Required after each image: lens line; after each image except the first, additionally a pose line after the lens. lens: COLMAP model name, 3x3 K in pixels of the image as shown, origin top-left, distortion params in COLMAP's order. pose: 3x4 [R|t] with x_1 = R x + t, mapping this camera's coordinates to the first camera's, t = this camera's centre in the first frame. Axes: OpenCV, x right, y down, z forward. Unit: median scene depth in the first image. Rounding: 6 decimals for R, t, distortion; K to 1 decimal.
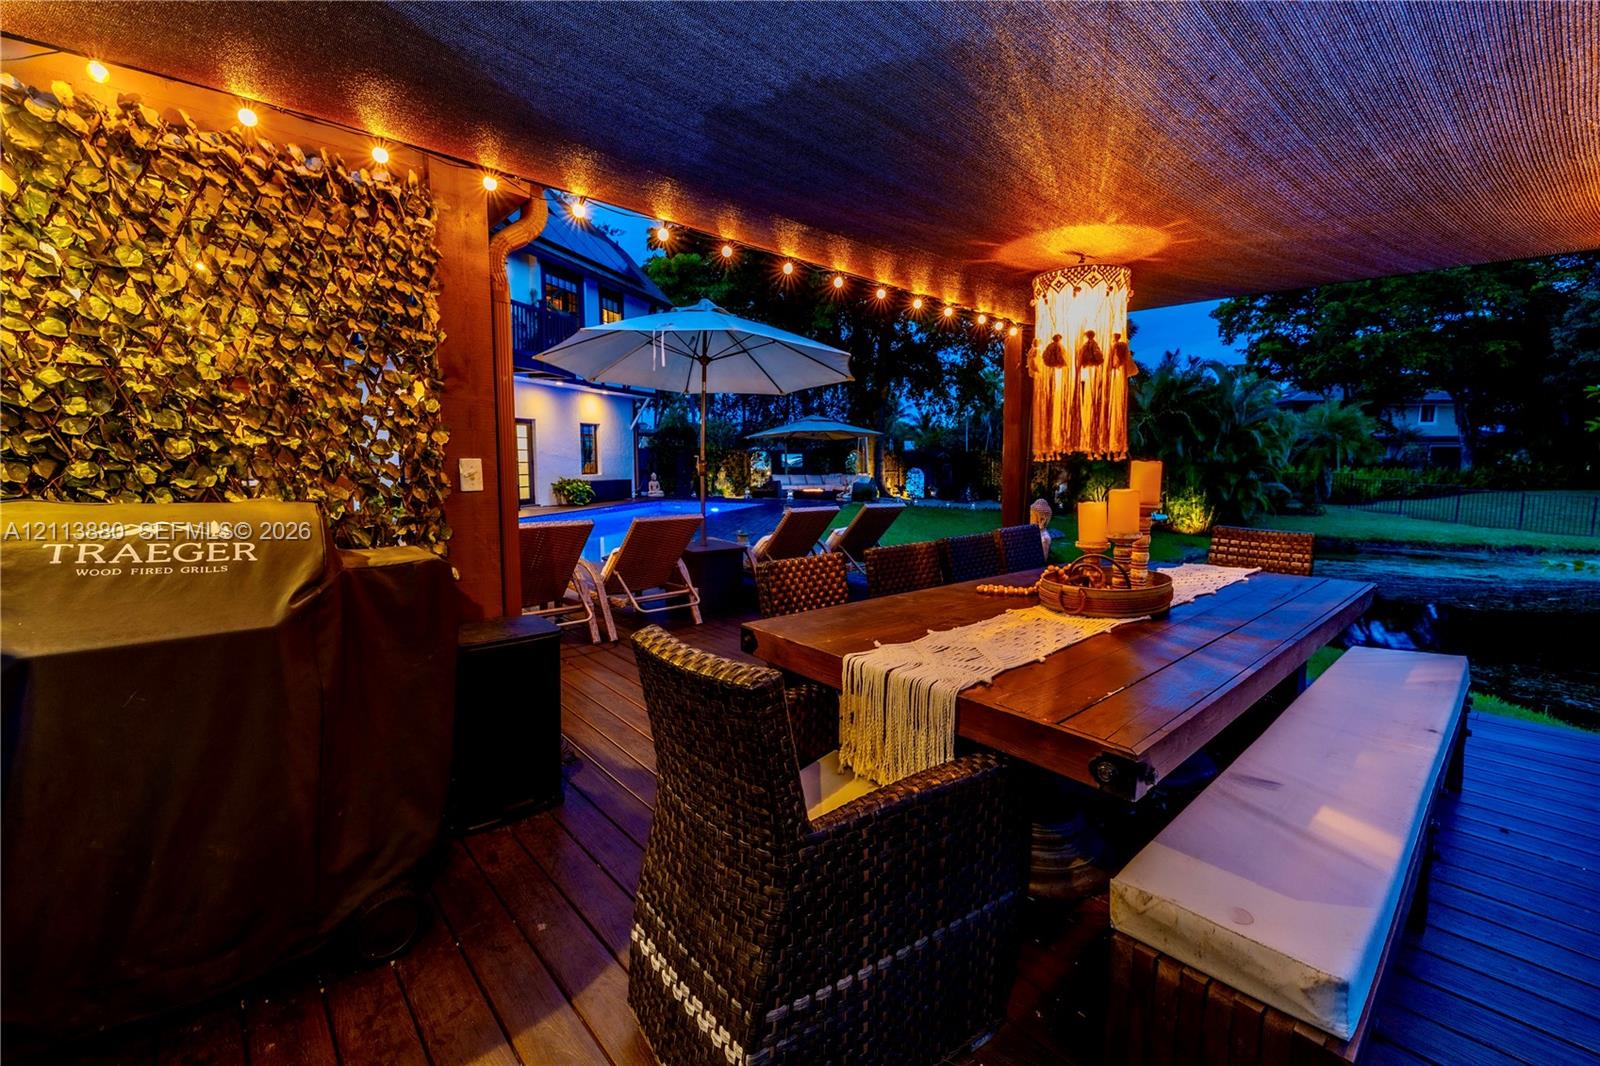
lens RADIAL K [[684.1, 0, 795.3], [0, 684.1, 534.7], [0, 0, 1]] dist [0.002371, -0.000222]
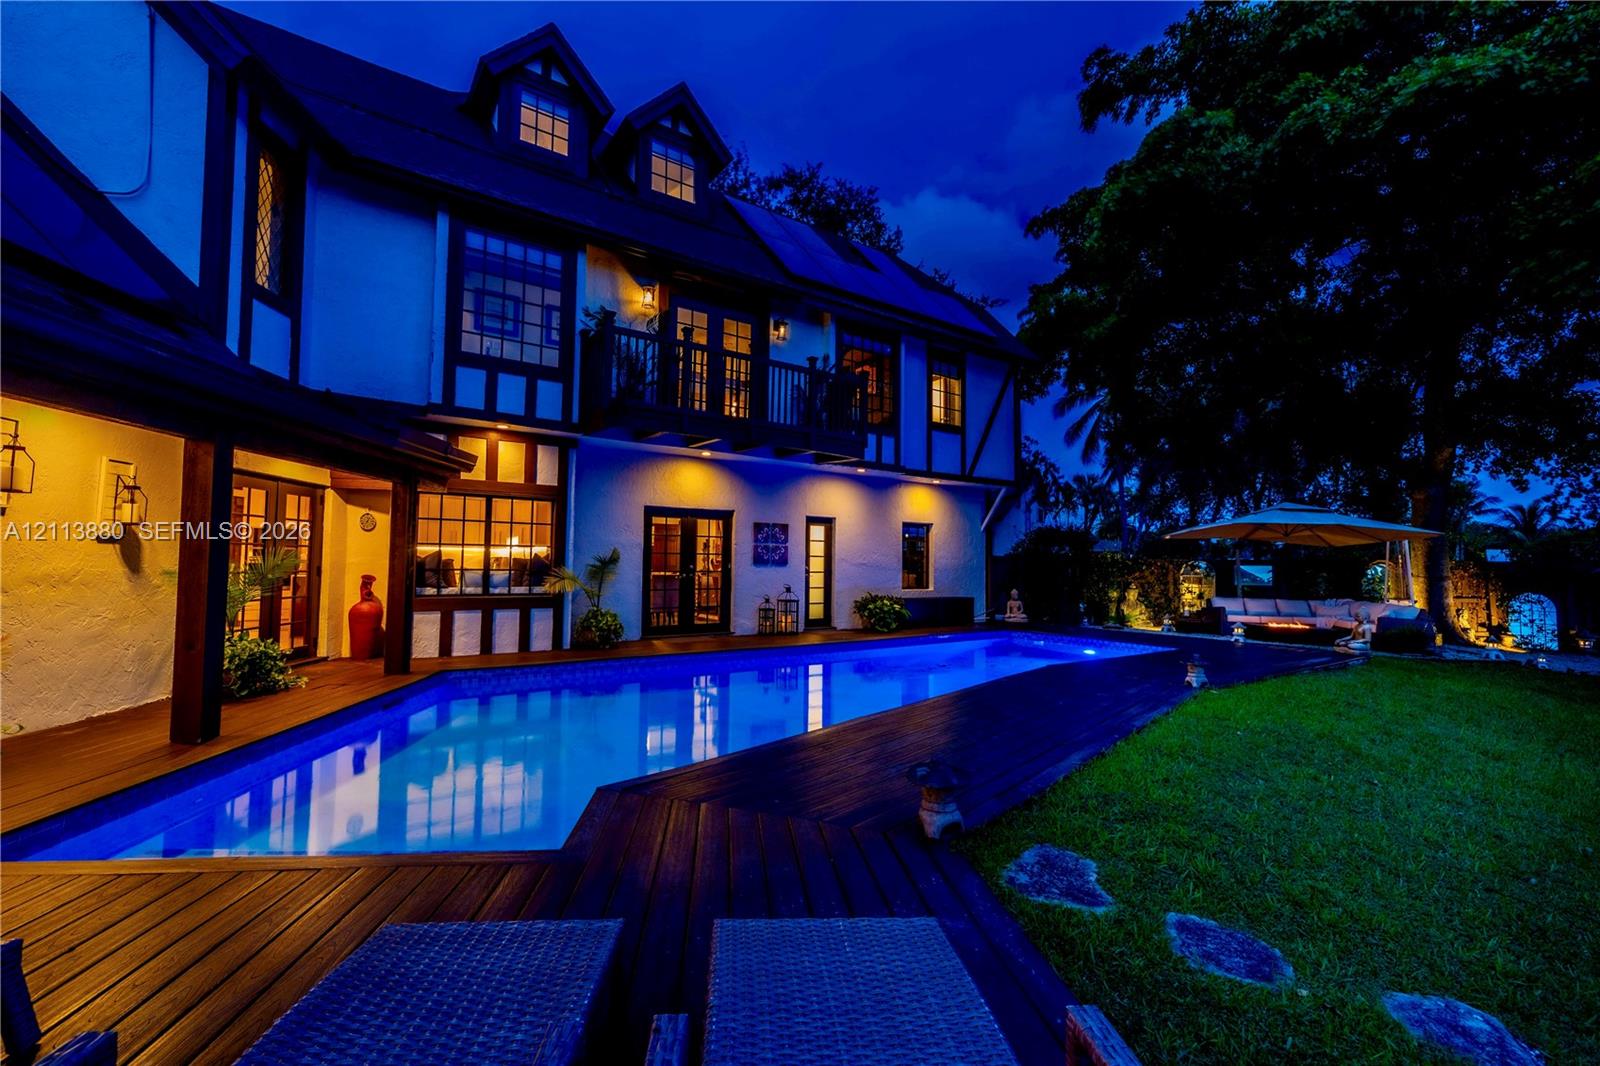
lens RADIAL K [[684.1, 0, 797.6], [0, 684.1, 517.5], [0, 0, 1]] dist [0.002371, -0.000222]
pose [[0.808941, -0.033191, -0.586952, 0.030326], [-0.076689, 0.983916, -0.161332, -0.026898], [0.582867, 0.175521, 0.793385, 0.244144]]
